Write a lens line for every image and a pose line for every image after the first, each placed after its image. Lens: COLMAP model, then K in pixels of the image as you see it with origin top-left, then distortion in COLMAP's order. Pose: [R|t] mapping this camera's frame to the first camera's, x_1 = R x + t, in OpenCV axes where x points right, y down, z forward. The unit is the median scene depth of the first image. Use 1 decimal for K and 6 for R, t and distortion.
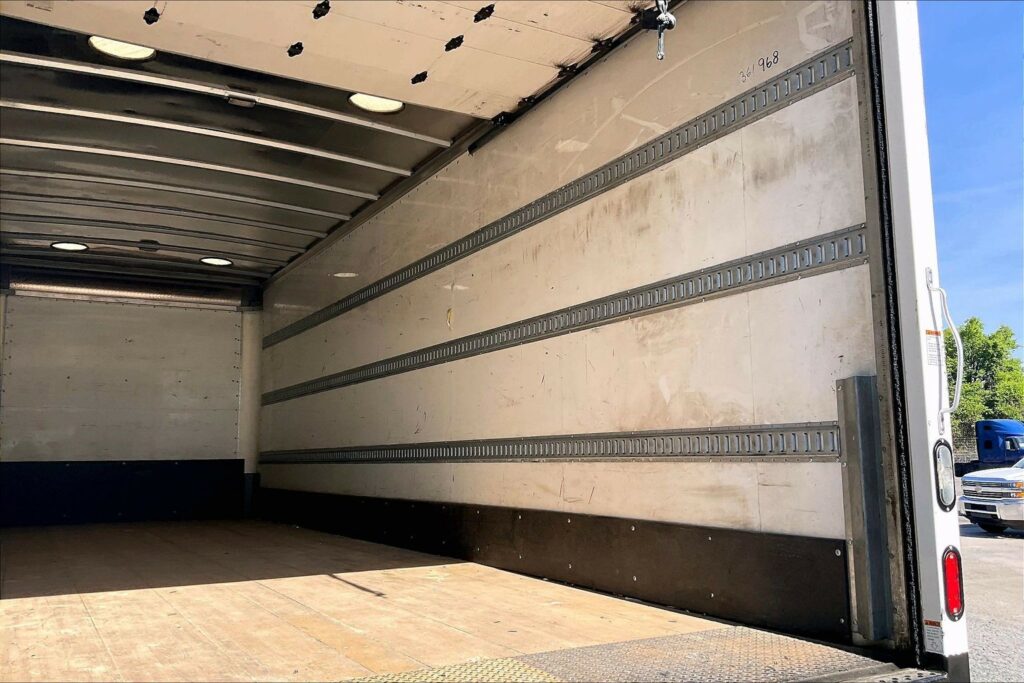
lens RADIAL K [[847.9, 0, 505.3], [0, 847.9, 340.9], [0, 0, 1]] dist [0.086323, -0.142158]
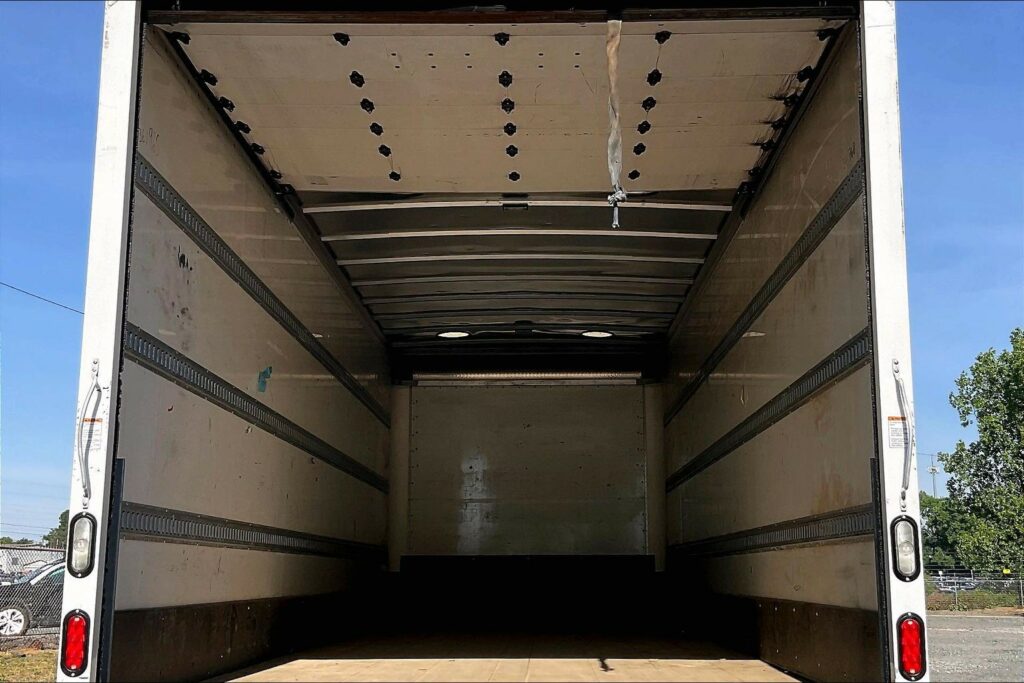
lens RADIAL K [[1244.2, 0, 536.6], [0, 1244.2, 336.5], [0, 0, 1]] dist [0.049726, 0.000000]
pose [[0.866811, -0.083268, -0.491635, 0.464345], [0.060386, 0.996231, -0.062263, -0.022129], [0.494967, 0.024283, 0.868572, -0.324489]]
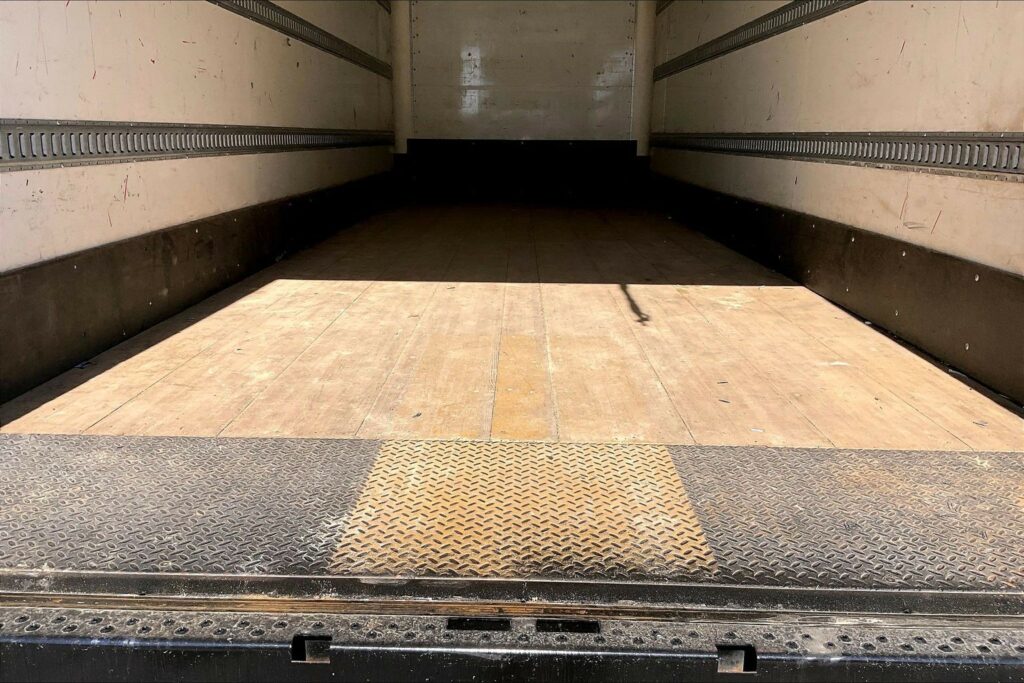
lens RADIAL K [[847.9, 0, 509.3], [0, 847.9, 341.1], [0, 0, 1]] dist [0.086323, -0.142158]
pose [[0.863318, 0.138192, -0.485370, 0.127591], [0.050263, 0.933450, 0.355168, 0.004536], [0.502150, -0.331019, 0.798919, 0.193337]]
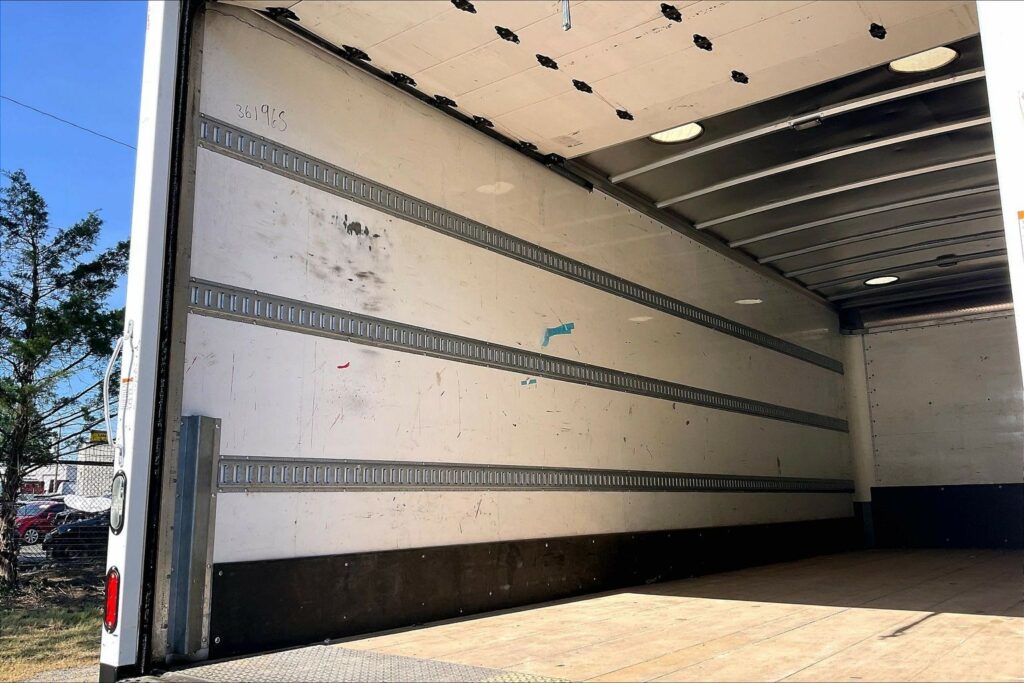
lens RADIAL K [[847.9, 0, 511.7], [0, 847.9, 341.4], [0, 0, 1]] dist [0.086323, -0.142158]
pose [[0.390003, -0.163540, -0.906175, 0.428356], [0.137233, 0.983435, -0.118420, 0.043009], [0.910530, -0.078173, 0.405985, 0.260521]]
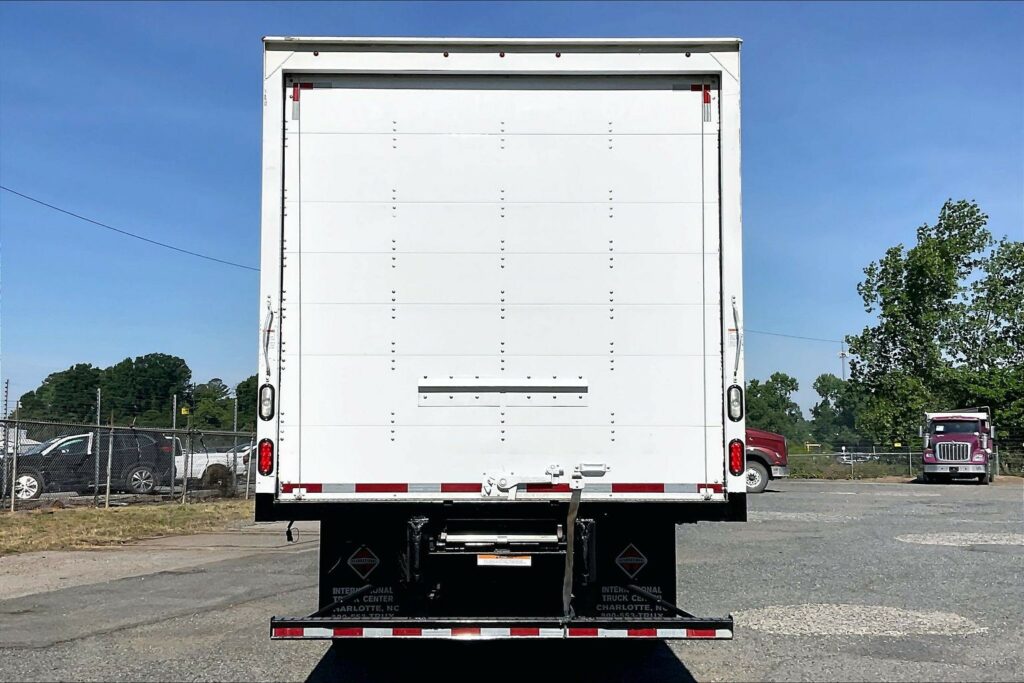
lens RADIAL K [[1169.6, 0, 510.9], [0, 1169.6, 342.1], [0, 0, 1]] dist [0.122705, 0.000000]
pose [[0.883172, -0.036674, -0.467613, 0.669045], [0.060213, 0.997555, 0.035486, -0.054956], [0.465168, -0.059496, 0.883221, -0.809464]]
